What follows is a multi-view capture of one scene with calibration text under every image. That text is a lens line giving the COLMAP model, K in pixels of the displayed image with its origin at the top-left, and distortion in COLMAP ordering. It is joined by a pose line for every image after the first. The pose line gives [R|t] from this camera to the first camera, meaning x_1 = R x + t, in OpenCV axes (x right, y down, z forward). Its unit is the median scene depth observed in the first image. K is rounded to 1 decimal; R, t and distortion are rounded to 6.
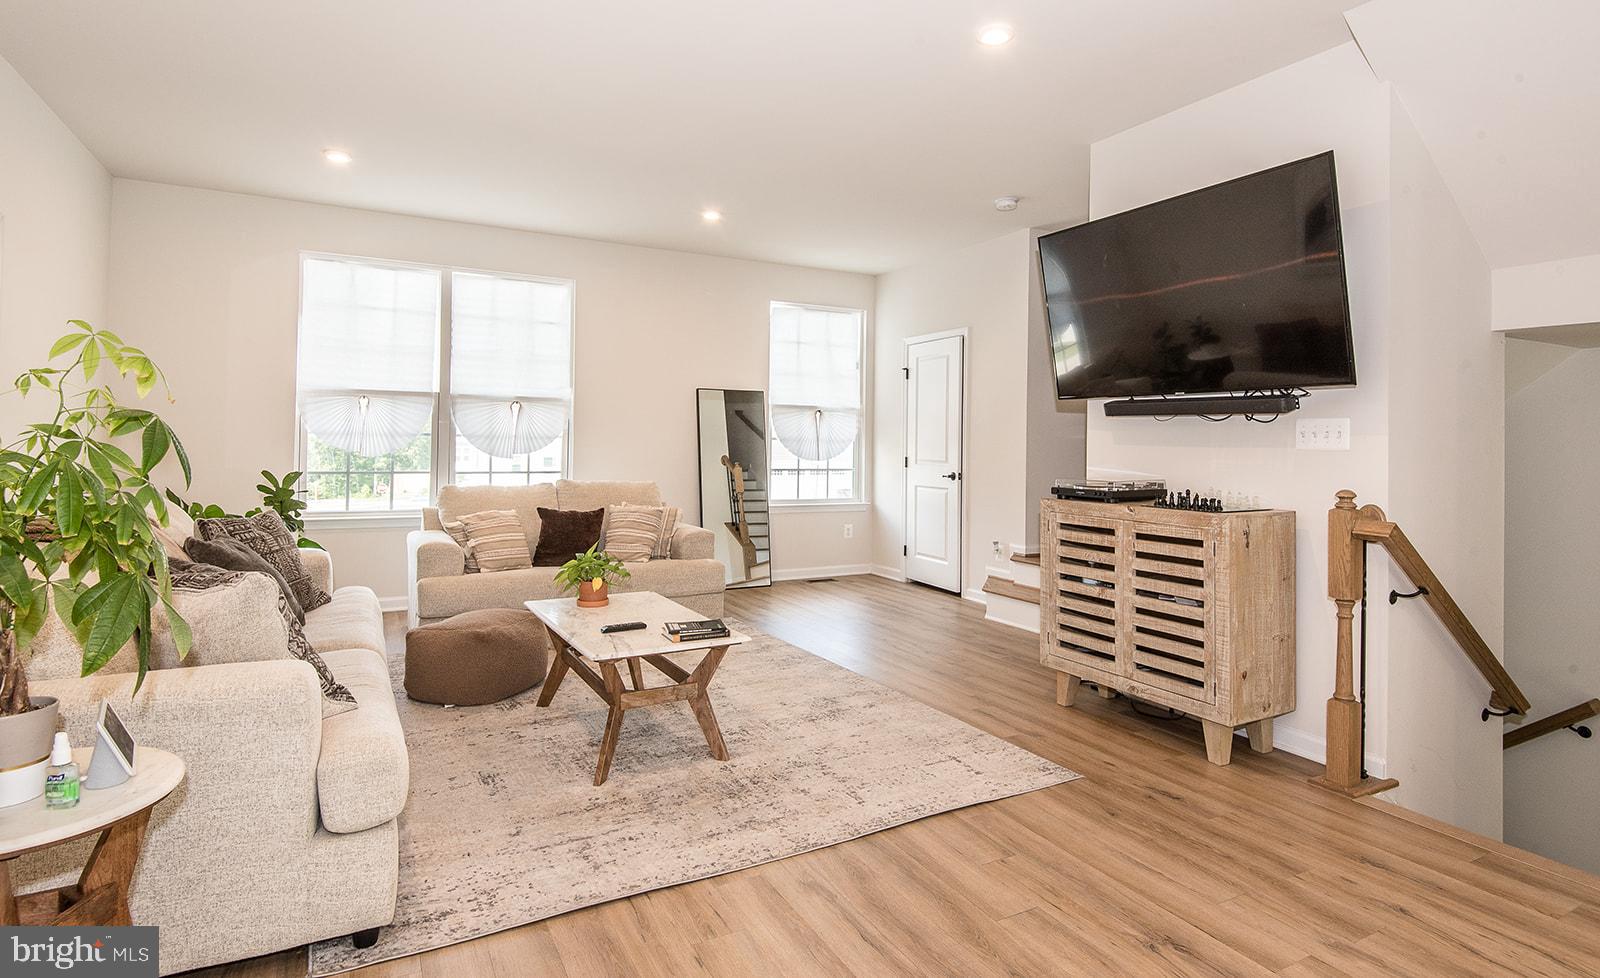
lens RADIAL K [[804.9, 0, 798.0], [0, 804.9, 430.3], [0, 0, 1]] dist [0.036969, -0.000172]
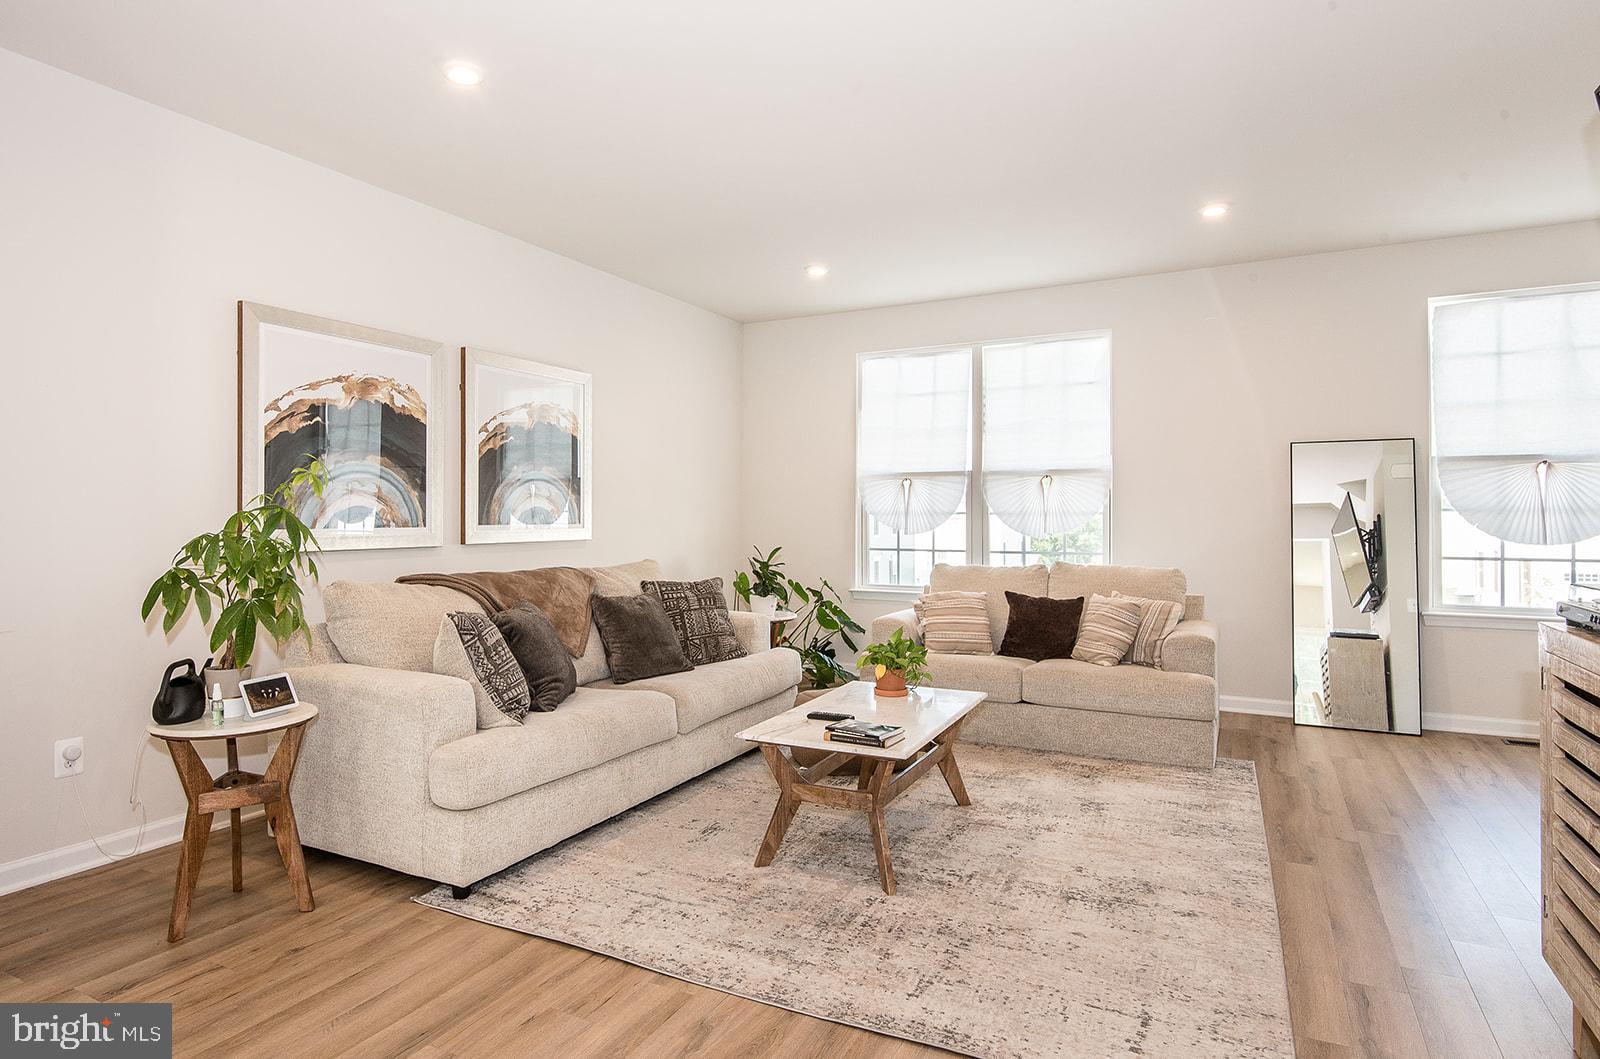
lens RADIAL K [[888.5, 0, 798.2], [0, 888.5, 508.4], [0, 0, 1]] dist [0.016946, -0.000602]
pose [[0.565338, -0.021233, -0.824586, 0.410960], [0.022350, 0.999696, -0.010418, 0.007846], [0.824557, -0.012540, 0.565640, 0.259730]]
